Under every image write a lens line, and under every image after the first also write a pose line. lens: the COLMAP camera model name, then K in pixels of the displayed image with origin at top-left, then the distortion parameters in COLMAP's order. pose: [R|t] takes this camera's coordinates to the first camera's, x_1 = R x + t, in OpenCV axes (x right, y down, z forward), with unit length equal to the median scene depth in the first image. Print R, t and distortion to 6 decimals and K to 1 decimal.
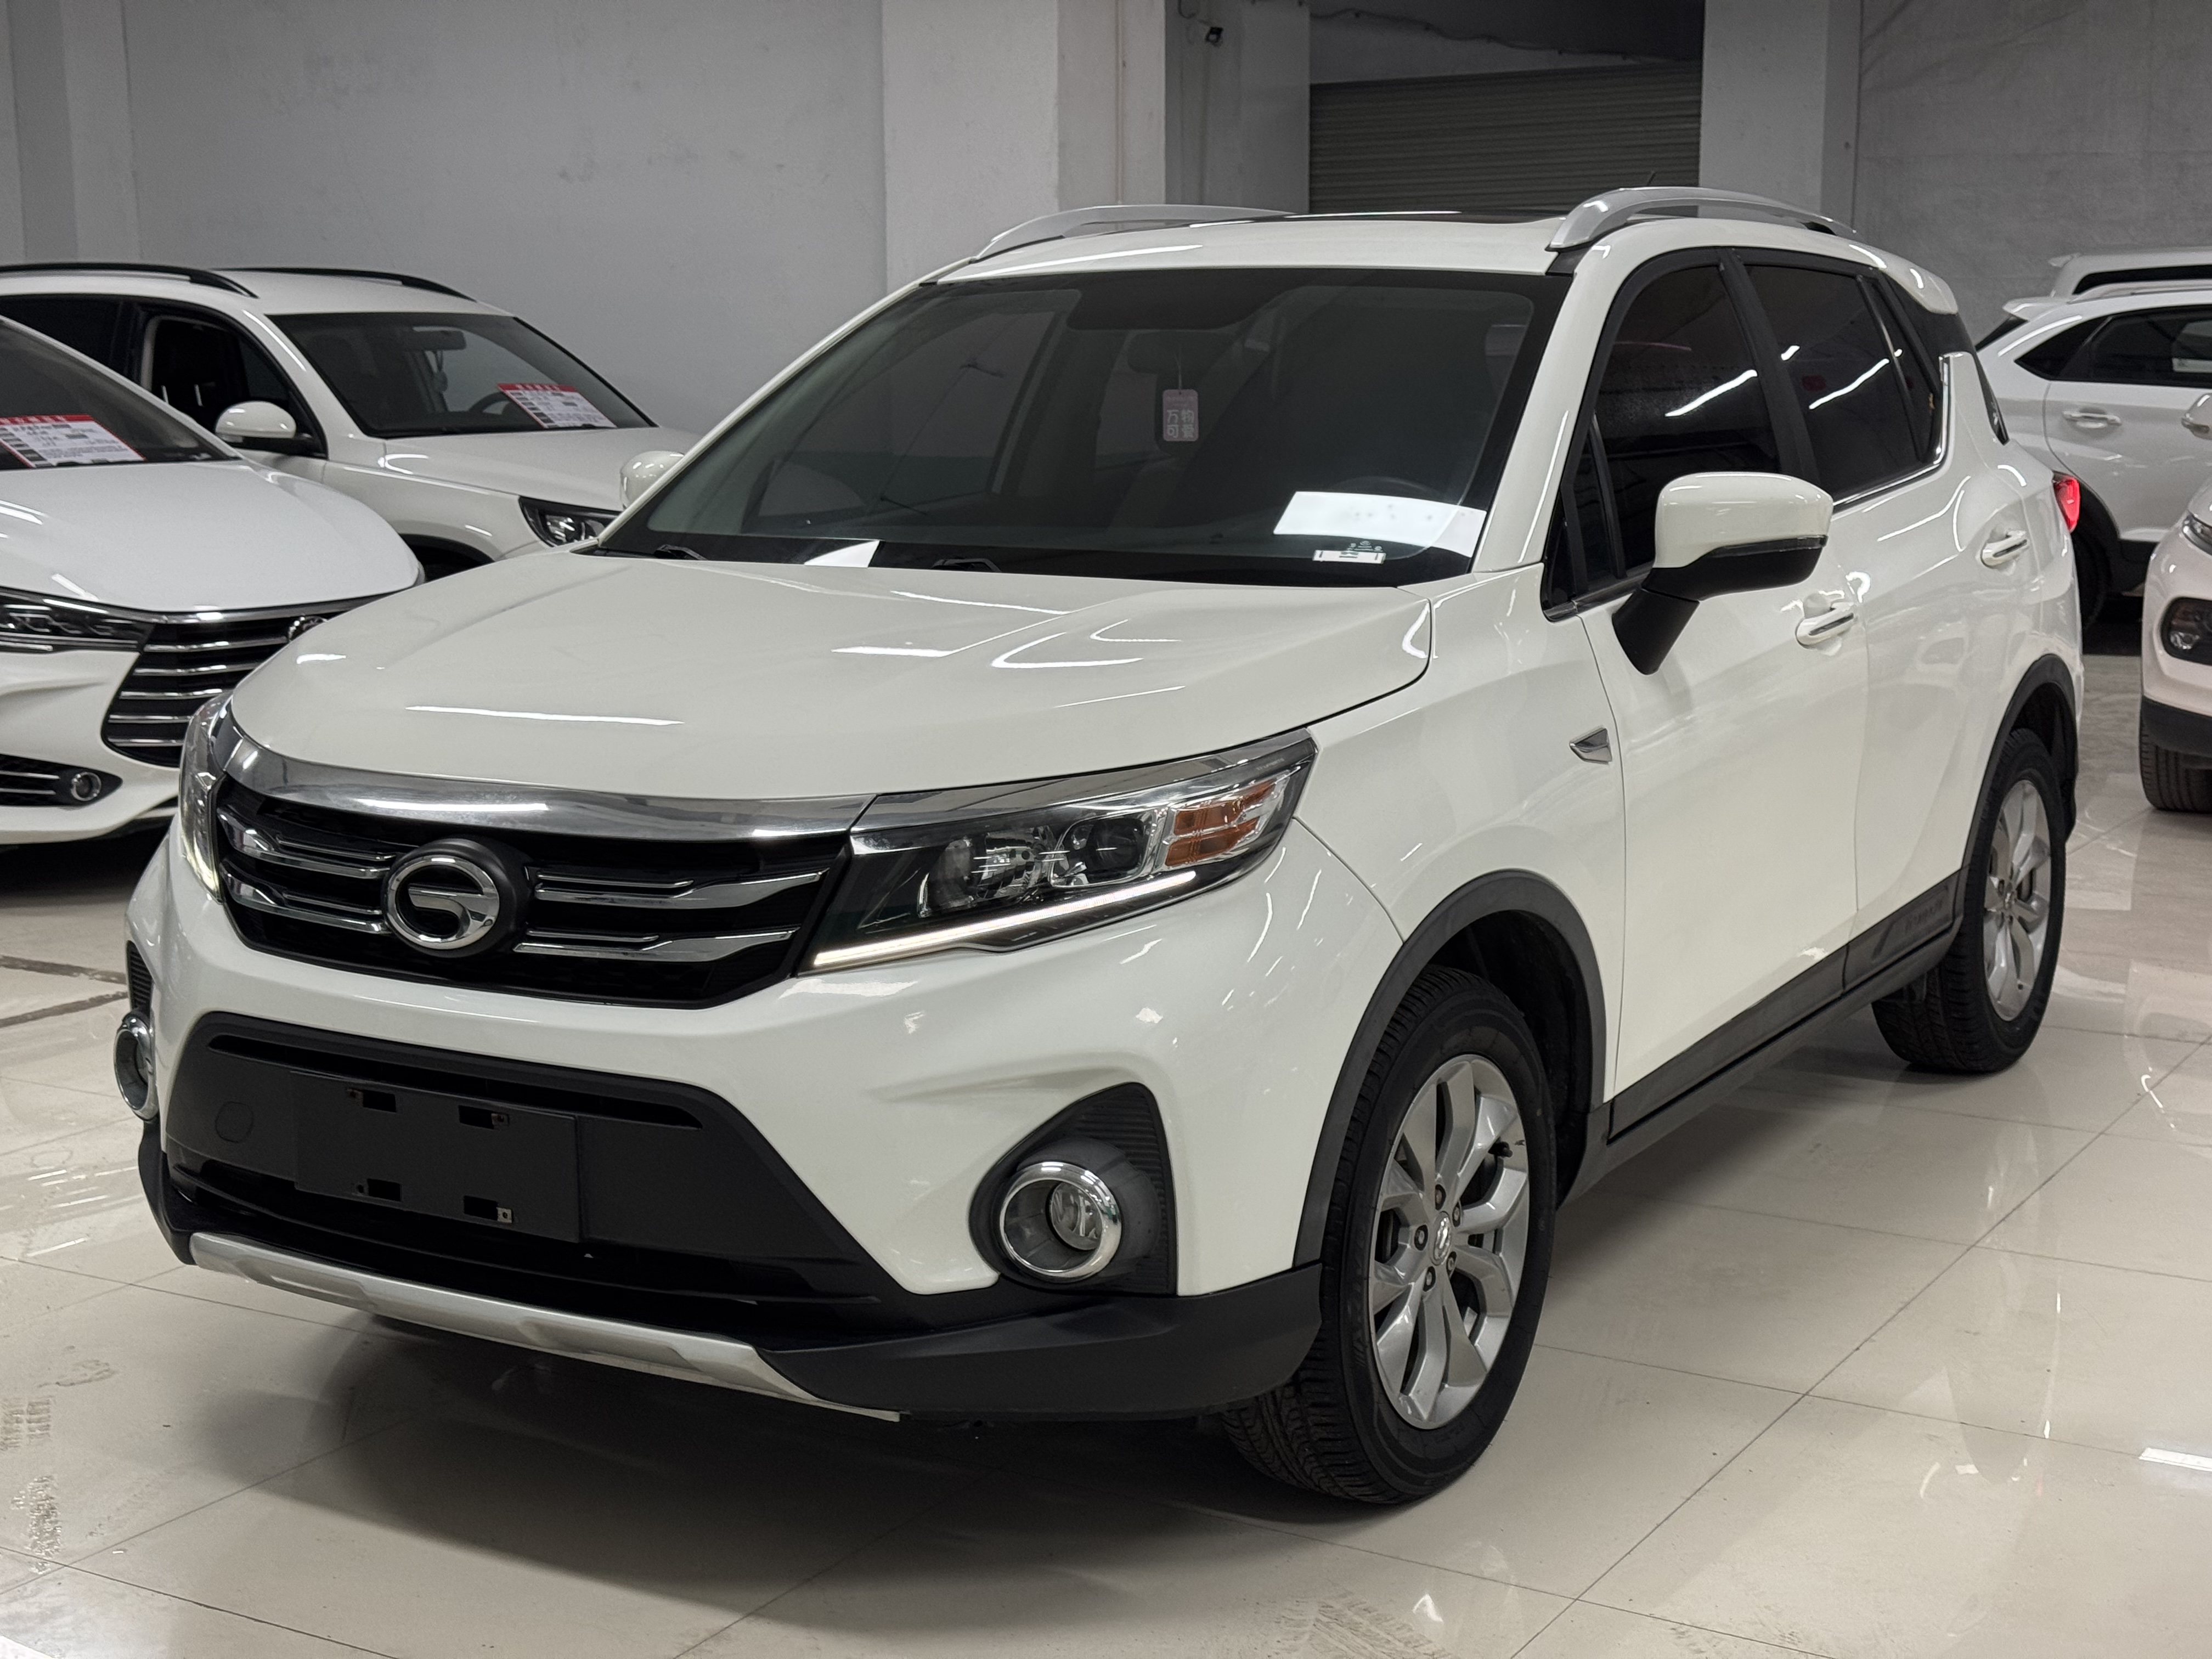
lens RADIAL K [[2967.7, 0, 1097.4], [0, 2967.7, 893.2], [0, 0, 1]] dist [0.199539, -0.504835]
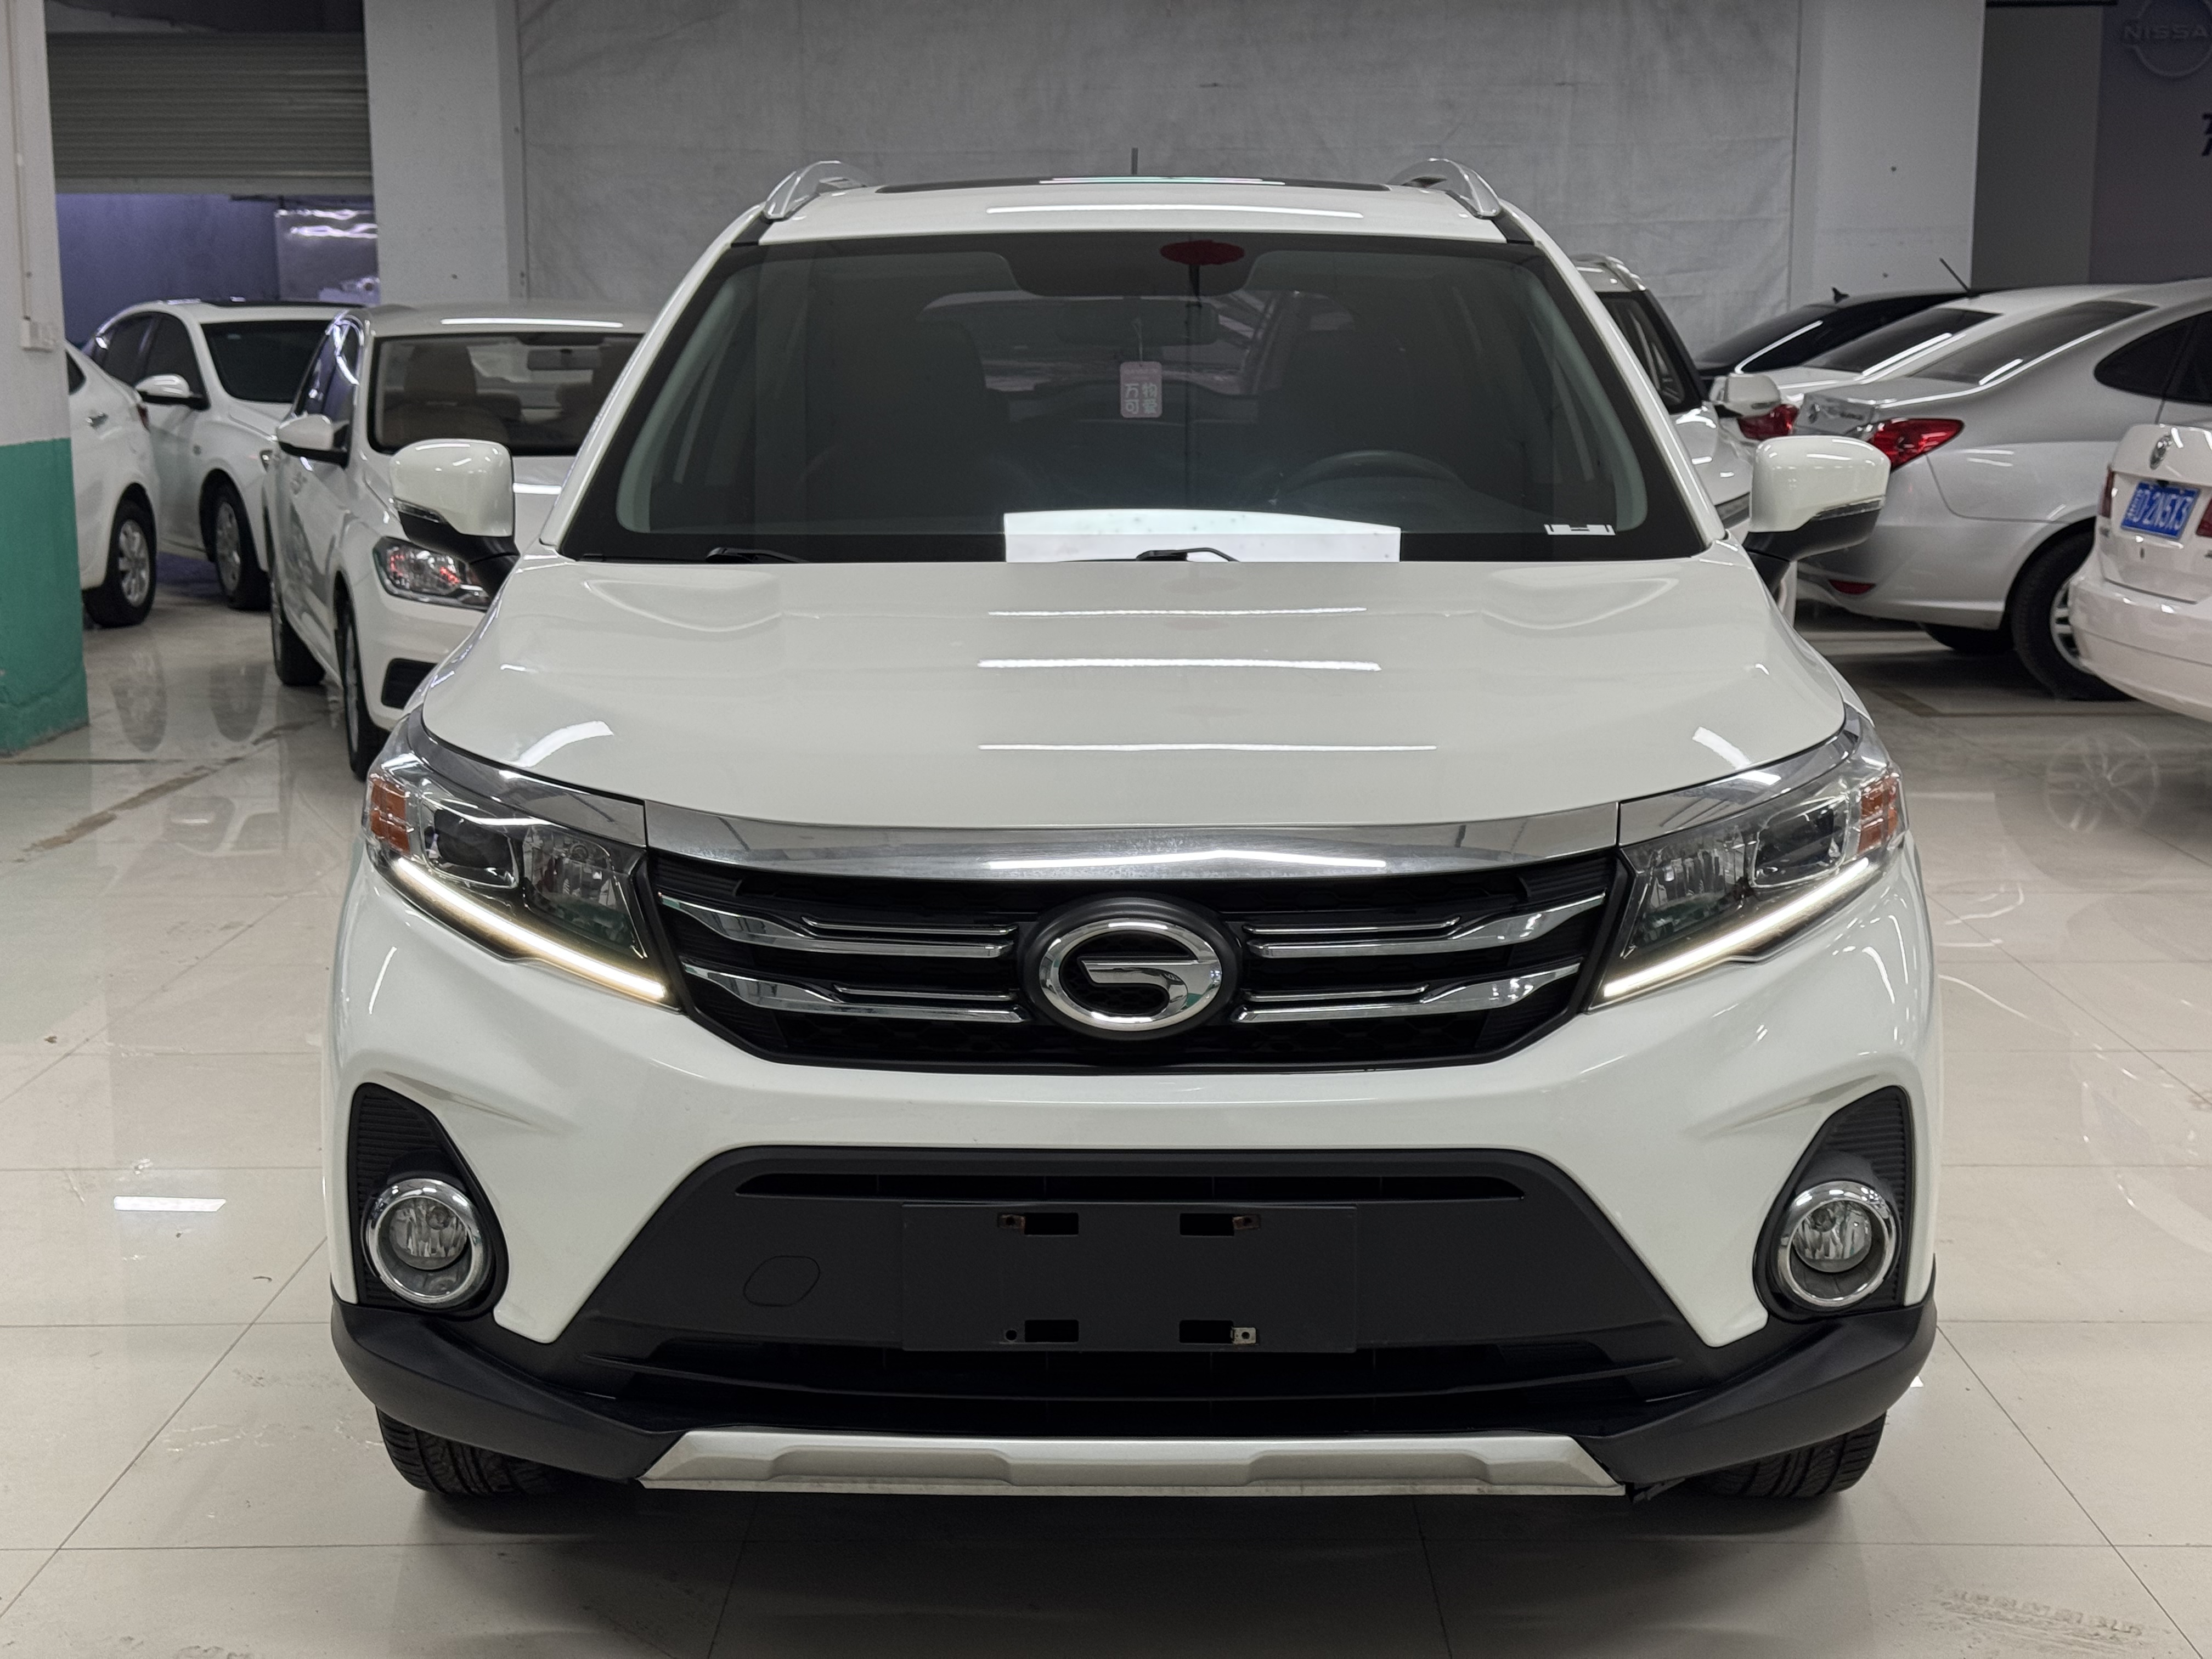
lens RADIAL K [[2967.7, 0, 1097.4], [0, 2967.7, 893.2], [0, 0, 1]] dist [0.199539, -0.504835]
pose [[0.859436, -0.090378, 0.503192, -0.640038], [0.088556, 0.995689, 0.027584, -0.043126], [-0.503515, 0.020854, 0.863735, 0.289701]]
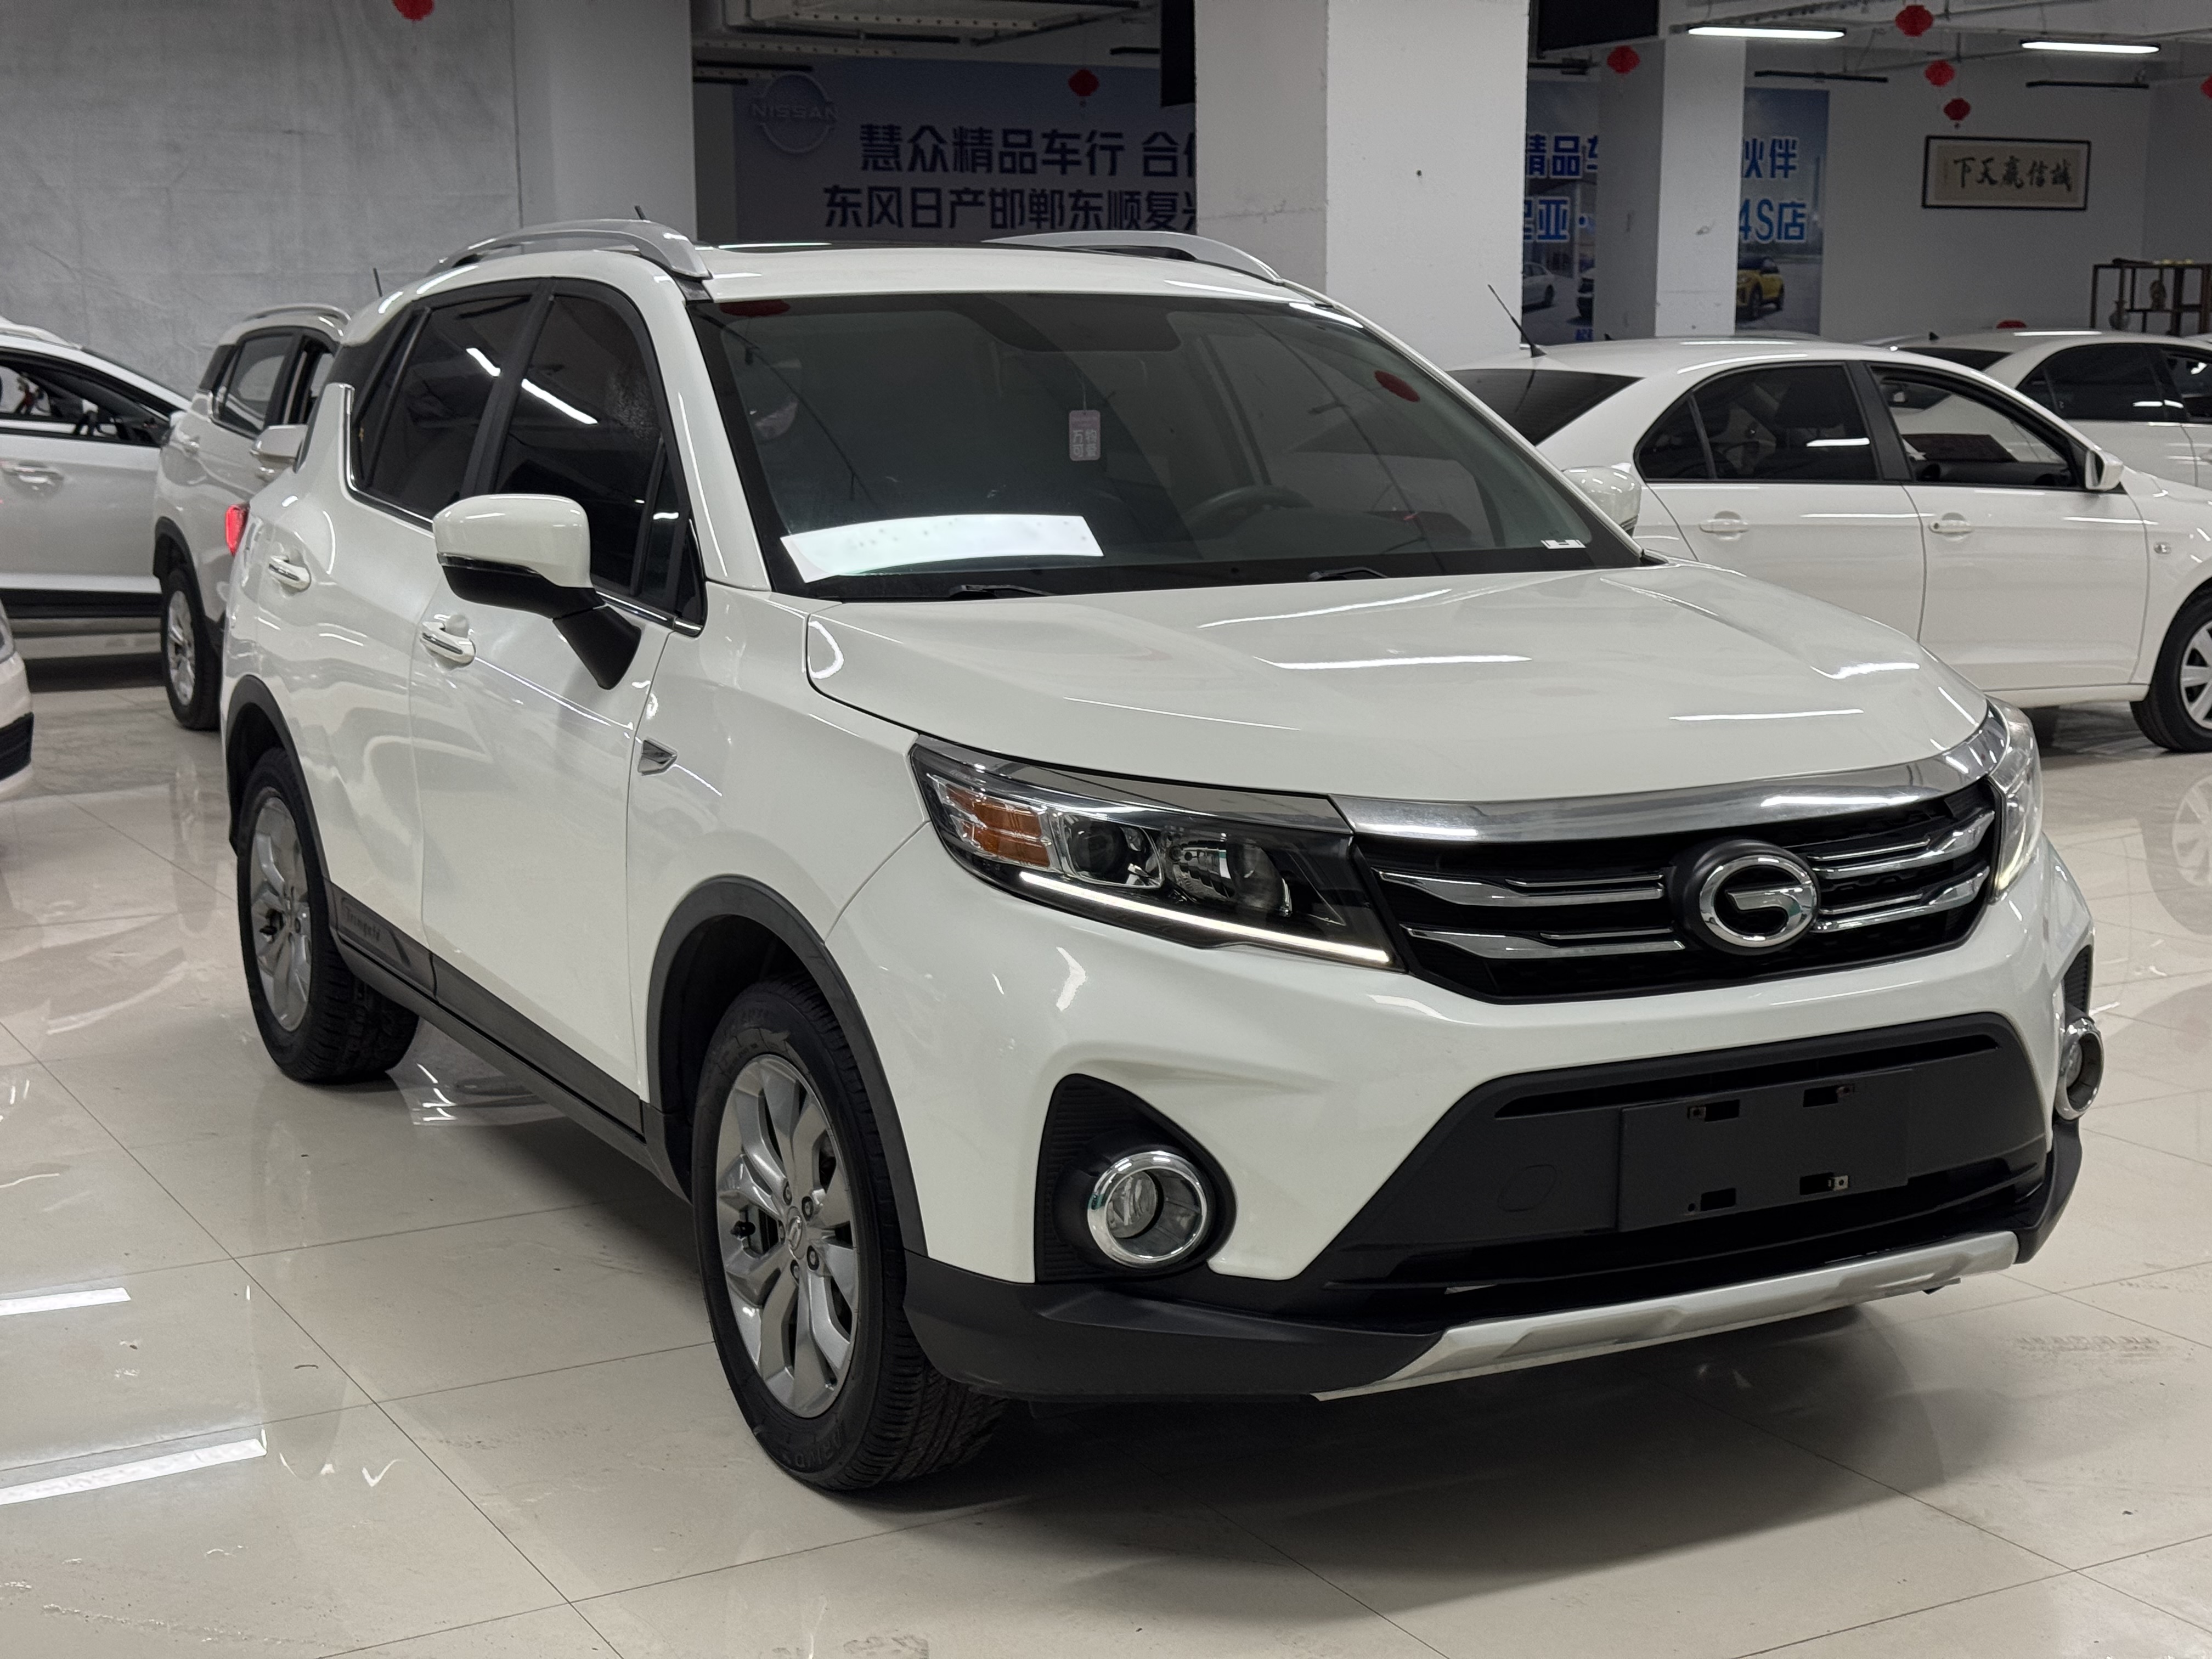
lens RADIAL K [[2967.7, 0, 1097.4], [0, 2967.7, 893.2], [0, 0, 1]] dist [0.199539, -0.504835]
pose [[0.497113, -0.143556, 0.855728, -1.206277], [0.155505, 0.984991, 0.074904, -0.111482], [-0.853637, 0.095834, 0.511976, 0.667347]]
